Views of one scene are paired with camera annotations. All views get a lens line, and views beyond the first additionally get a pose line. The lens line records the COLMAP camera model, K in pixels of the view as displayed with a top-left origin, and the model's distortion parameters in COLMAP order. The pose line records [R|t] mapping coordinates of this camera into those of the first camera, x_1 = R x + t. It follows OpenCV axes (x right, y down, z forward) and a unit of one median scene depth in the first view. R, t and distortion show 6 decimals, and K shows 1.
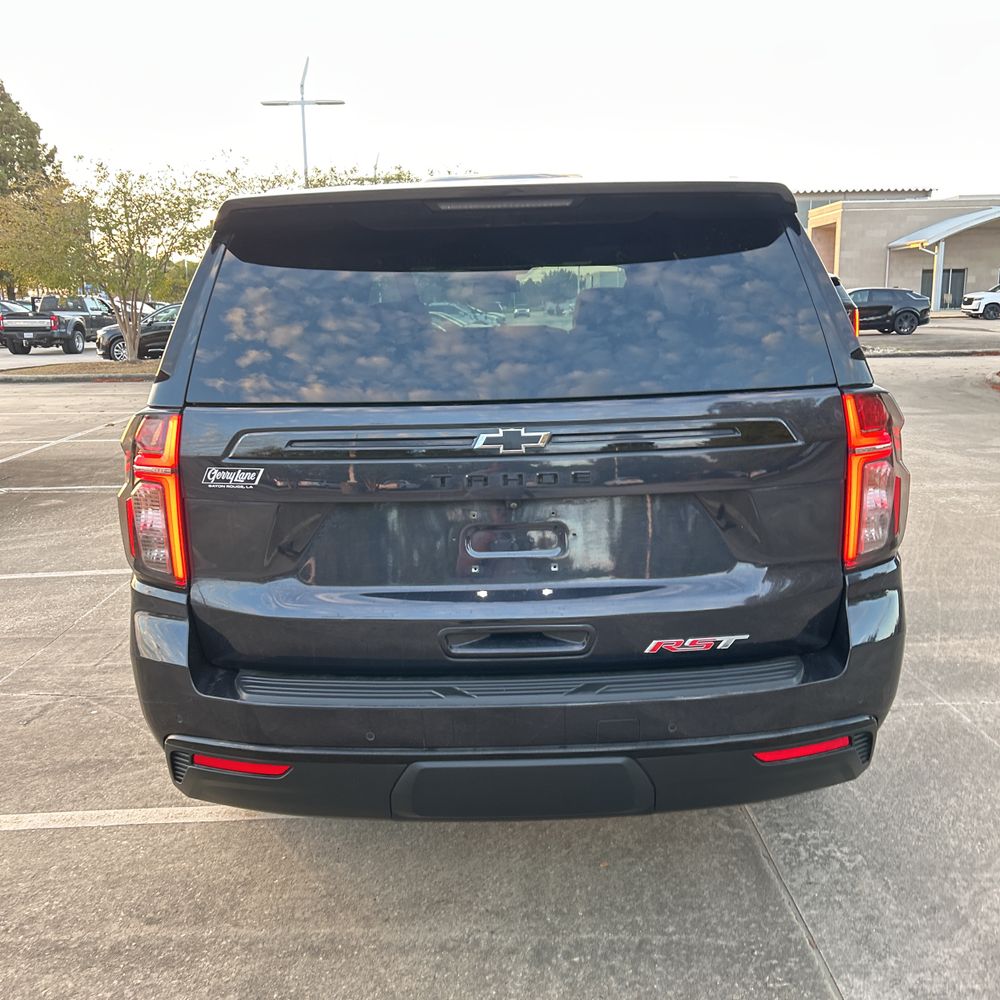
lens RADIAL K [[1015.2, 0, 500.7], [0, 1015.2, 508.9], [0, 0, 1]] dist [0.036102, 0.000000]
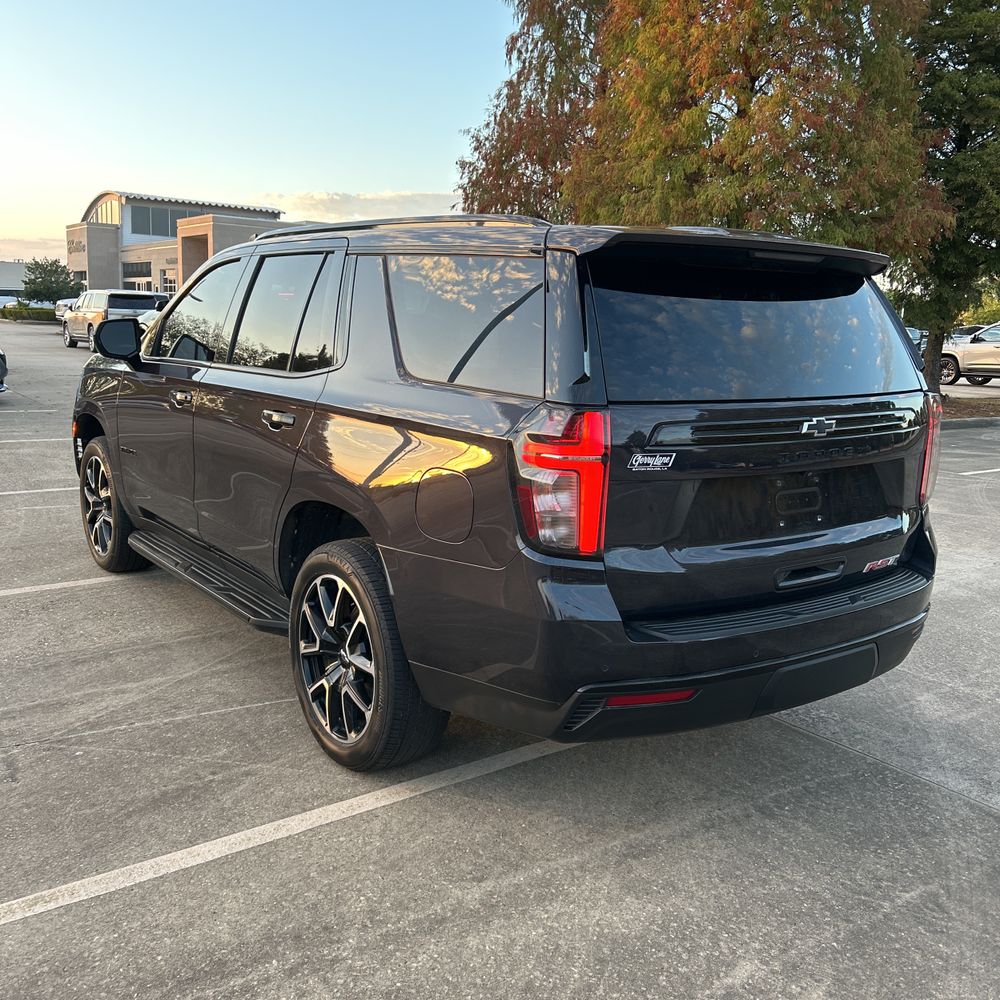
lens RADIAL K [[1015.2, 0, 500.4], [0, 1015.2, 494.0], [0, 0, 1]] dist [0.036102, 0.000000]
pose [[0.818886, -0.053768, 0.571432, -1.108944], [0.066192, 0.997806, -0.000970, -0.002727], [-0.570126, 0.038618, 0.820649, 0.101578]]
